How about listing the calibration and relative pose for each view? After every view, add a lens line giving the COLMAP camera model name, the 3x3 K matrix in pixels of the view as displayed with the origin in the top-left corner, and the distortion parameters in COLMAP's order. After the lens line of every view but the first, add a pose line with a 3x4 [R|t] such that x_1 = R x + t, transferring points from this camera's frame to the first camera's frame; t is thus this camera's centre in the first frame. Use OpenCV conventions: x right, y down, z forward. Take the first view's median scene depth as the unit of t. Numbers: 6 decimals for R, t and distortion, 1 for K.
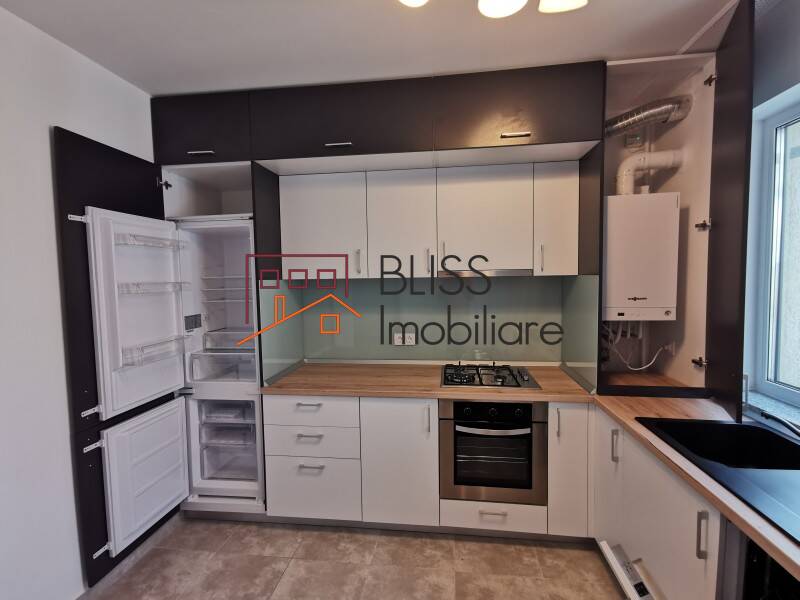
lens RADIAL K [[365.7, 0, 404.5], [0, 365.7, 299.0], [0, 0, 1]] dist [0.009580, 0.000106]
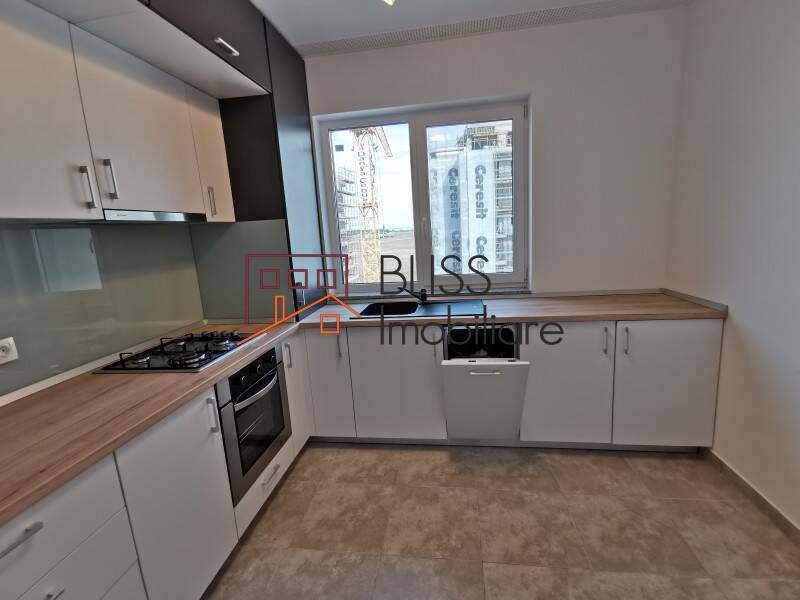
lens RADIAL K [[365.7, 0, 400.0], [0, 365.7, 299.4], [0, 0, 1]] dist [0.009580, 0.000106]
pose [[0.019204, -0.175341, 0.984320, -0.586182], [0.120865, 0.977689, 0.171802, 0.026532], [-0.992483, 0.115670, 0.039968, 0.578553]]
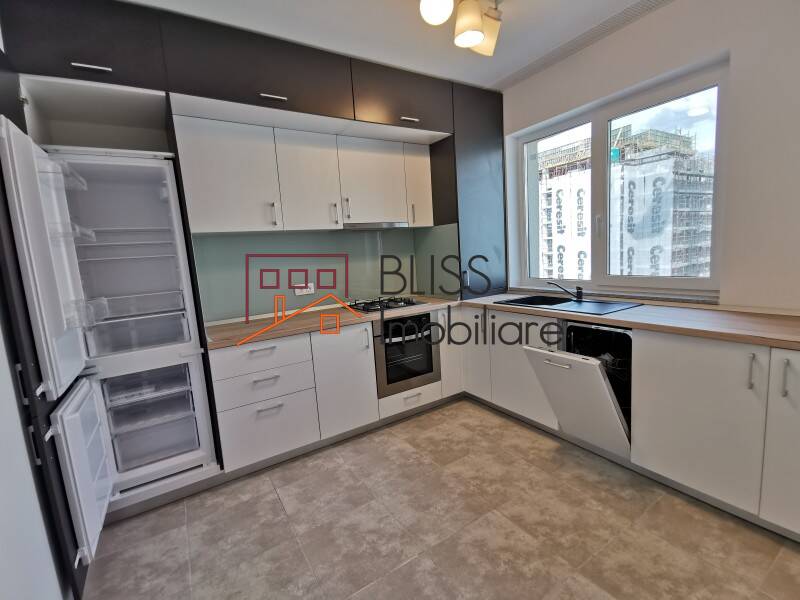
lens RADIAL K [[365.7, 0, 402.9], [0, 365.7, 300.3], [0, 0, 1]] dist [0.009580, 0.000106]
pose [[0.772631, -0.120722, 0.623271, -0.604271], [0.092672, 0.992684, 0.077394, 0.110025], [-0.628055, -0.002037, 0.778166, -0.058413]]
